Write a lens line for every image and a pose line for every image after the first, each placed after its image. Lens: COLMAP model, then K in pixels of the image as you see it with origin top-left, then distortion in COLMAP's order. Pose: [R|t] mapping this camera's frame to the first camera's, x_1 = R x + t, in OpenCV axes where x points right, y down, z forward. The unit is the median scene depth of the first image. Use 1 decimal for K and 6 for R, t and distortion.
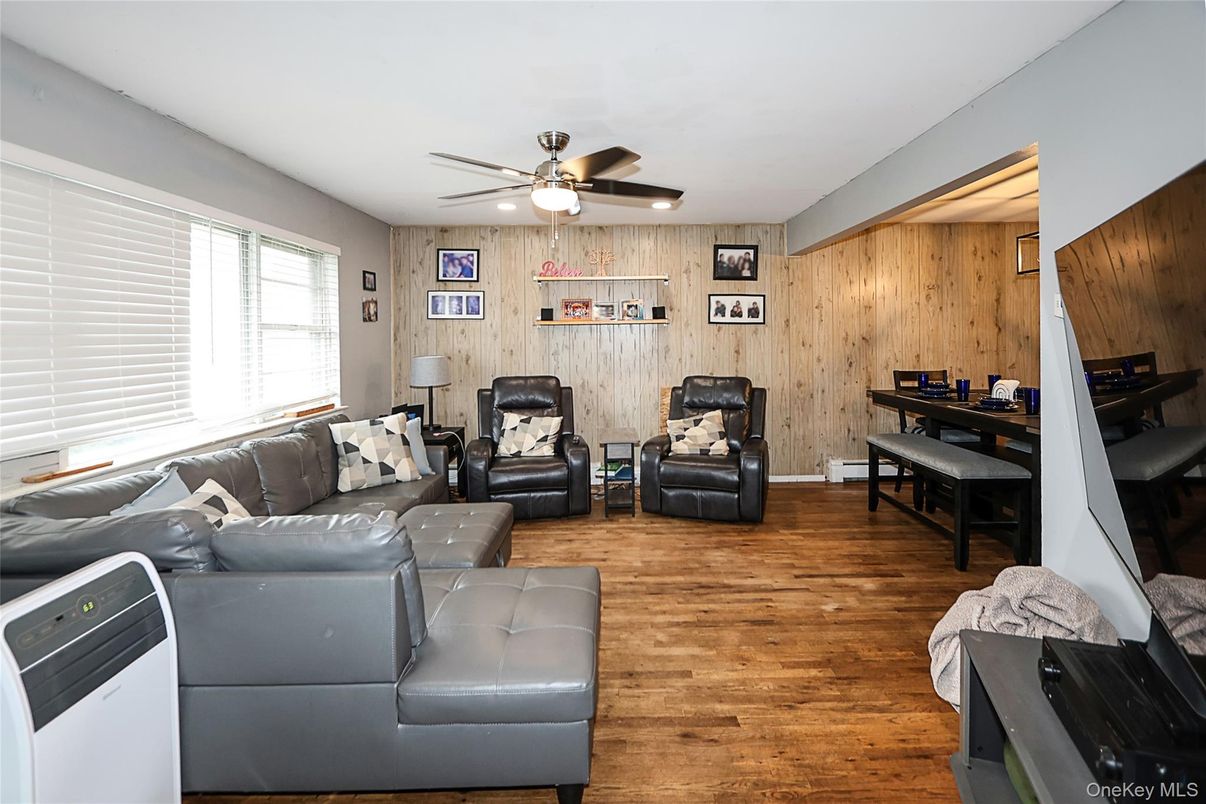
lens RADIAL K [[597.0, 0, 590.5], [0, 597.0, 349.8], [0, 0, 1]] dist [-0.016709, 0.001313]
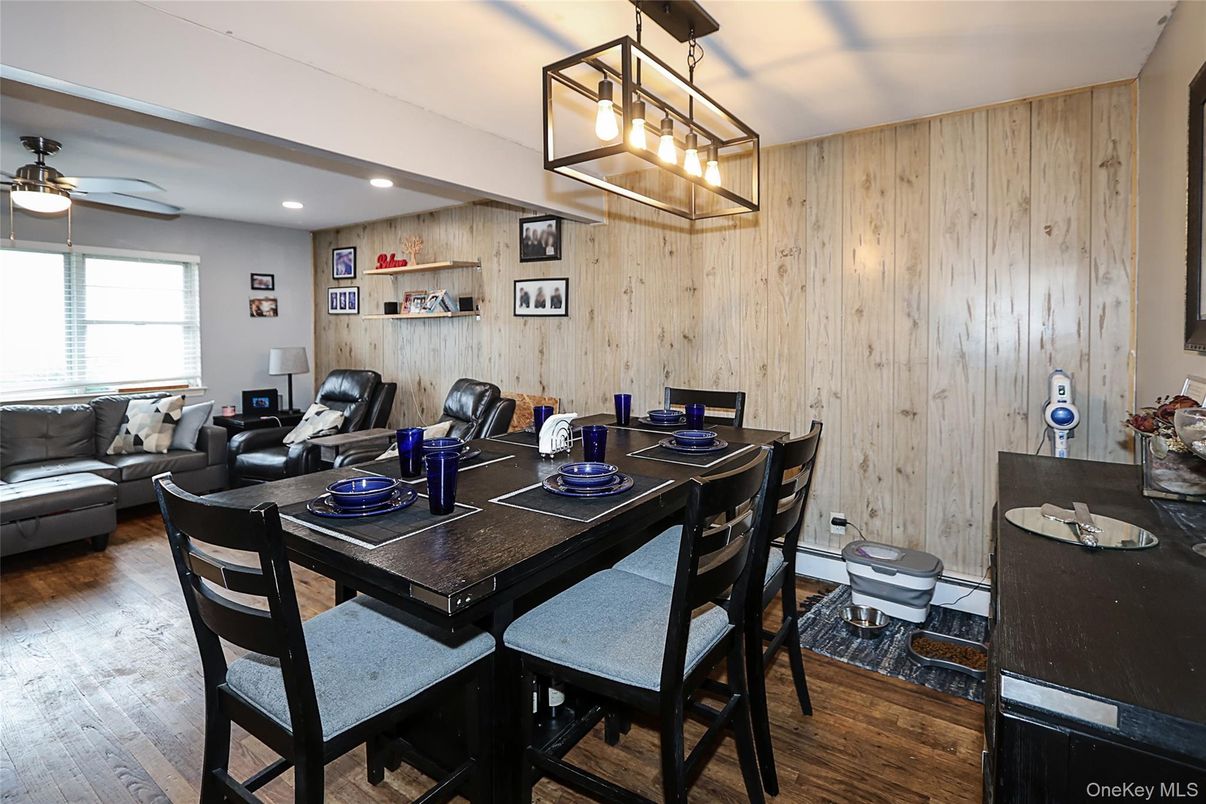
lens RADIAL K [[597.0, 0, 630.5], [0, 597.0, 355.5], [0, 0, 1]] dist [-0.016709, 0.001313]
pose [[0.816206, 0.031078, -0.576924, 0.802527], [-0.019241, 0.999460, 0.026618, -0.015059], [0.577440, -0.010625, 0.816364, 0.422840]]
